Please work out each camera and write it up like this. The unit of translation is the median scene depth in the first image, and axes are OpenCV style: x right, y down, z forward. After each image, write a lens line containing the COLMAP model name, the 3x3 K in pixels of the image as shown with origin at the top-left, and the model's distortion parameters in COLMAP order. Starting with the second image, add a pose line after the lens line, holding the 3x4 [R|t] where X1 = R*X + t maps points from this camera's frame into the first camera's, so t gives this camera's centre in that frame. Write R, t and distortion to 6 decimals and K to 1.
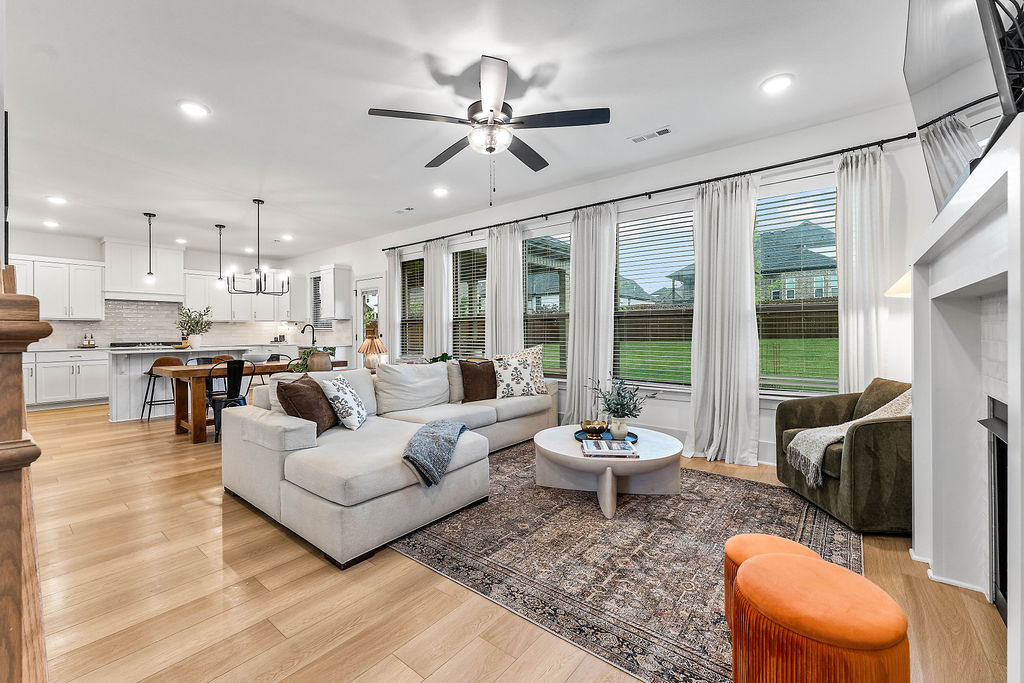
lens RADIAL K [[427.0, 0, 505.6], [0, 427.0, 330.1], [0, 0, 1]] dist [-0.001786, -0.000311]
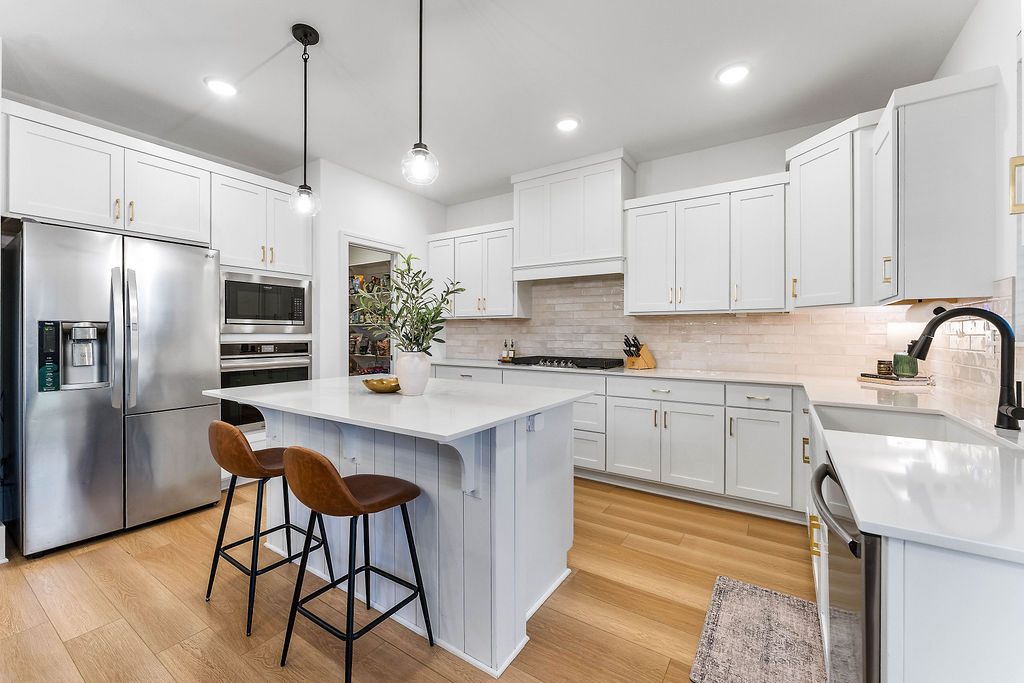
lens RADIAL K [[417.9, 0, 507.6], [0, 417.9, 334.4], [0, 0, 1]] dist [-0.000719, -0.000088]
pose [[0.094908, 0.008006, -0.995454, -0.365371], [-0.000609, 0.999968, 0.007985, -0.004374], [0.995486, -0.000151, 0.094910, 0.938898]]
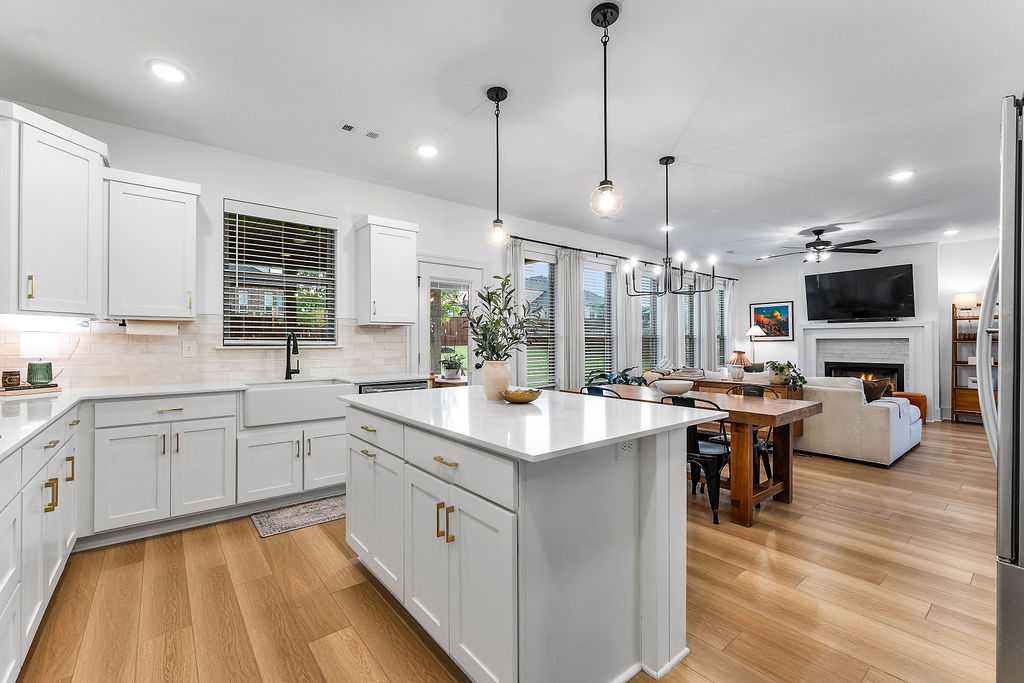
lens RADIAL K [[431.9, 0, 512.0], [0, 431.9, 341.5], [0, 0, 1]] dist [0.016731, -0.000212]
pose [[0.203598, 0.007938, 0.979022, -0.983910], [0.000596, 0.999966, -0.008232, -0.000863], [-0.979054, 0.002260, 0.203587, 0.819546]]
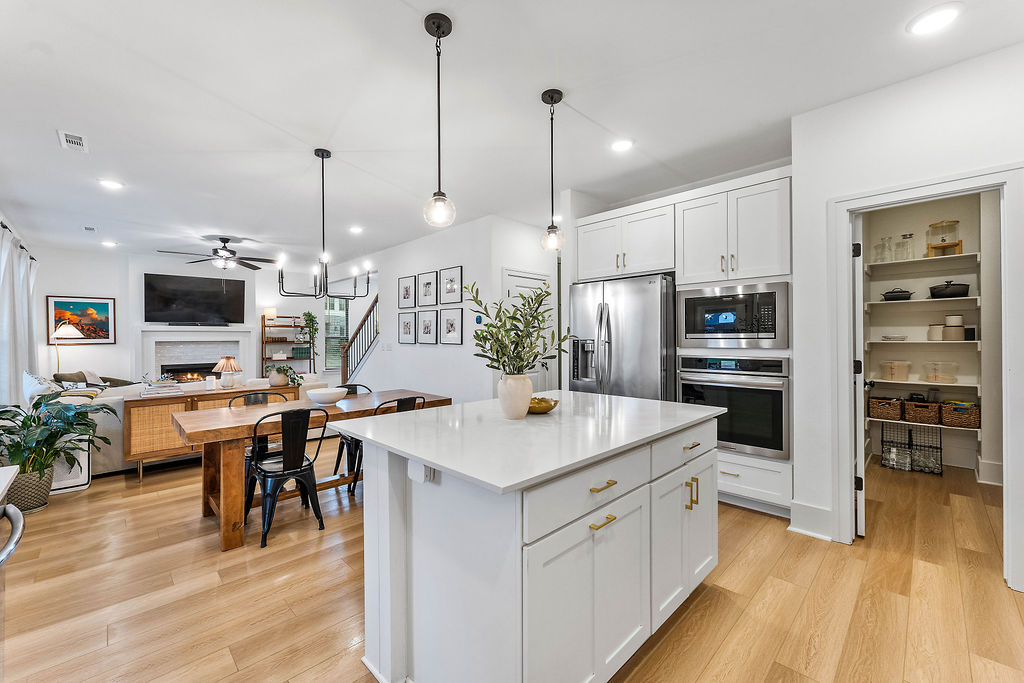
lens RADIAL K [[411.2, 0, 500.9], [0, 411.2, 343.6], [0, 0, 1]] dist [-0.003116, -0.000162]
pose [[-0.992337, 0.011216, 0.123052, -0.684654], [0.013260, 0.999787, 0.015806, -0.016560], [-0.122849, 0.017316, -0.992274, 1.177198]]
